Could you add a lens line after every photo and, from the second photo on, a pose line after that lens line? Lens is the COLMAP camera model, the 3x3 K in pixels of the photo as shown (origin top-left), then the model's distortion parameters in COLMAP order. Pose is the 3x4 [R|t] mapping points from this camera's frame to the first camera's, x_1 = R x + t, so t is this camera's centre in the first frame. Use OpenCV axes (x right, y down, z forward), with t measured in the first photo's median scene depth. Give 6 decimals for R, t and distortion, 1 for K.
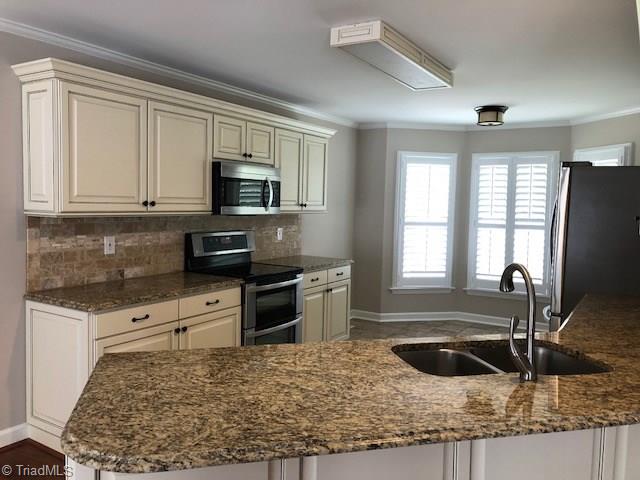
lens RADIAL K [[520.6, 0, 316.1], [0, 520.6, 238.8], [0, 0, 1]] dist [0.056762, -0.104960]
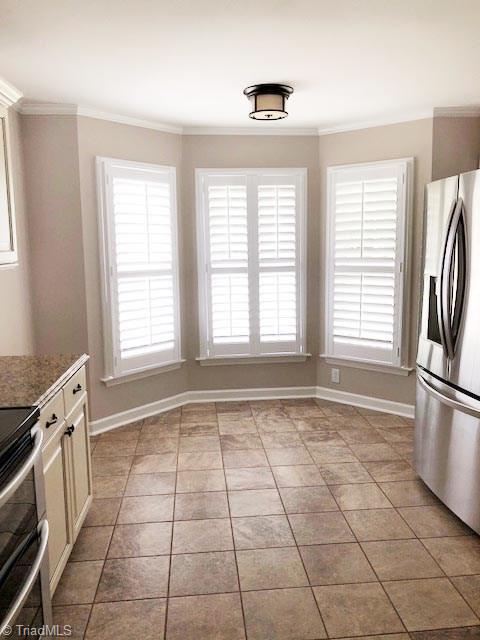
lens RADIAL K [[520.6, 0, 242.1], [0, 520.6, 316.6], [0, 0, 1]] dist [0.056762, -0.104960]
pose [[0.799609, -0.114712, 0.589463, -0.090669], [0.071379, 0.992783, 0.096374, -0.030025], [-0.596264, -0.034986, 0.802026, 0.409479]]
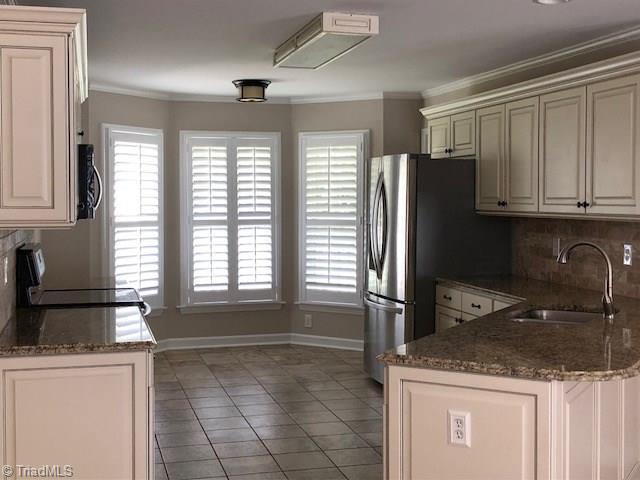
lens RADIAL K [[861.3, 0, 320.0], [0, 861.3, 240.0], [0, 0, 1]] dist [-0.024964, -0.047034]
pose [[0.687645, -0.056322, 0.723859, -0.503635], [0.063338, 0.997839, 0.017470, -0.011263], [-0.723279, 0.033835, 0.689727, -0.016302]]
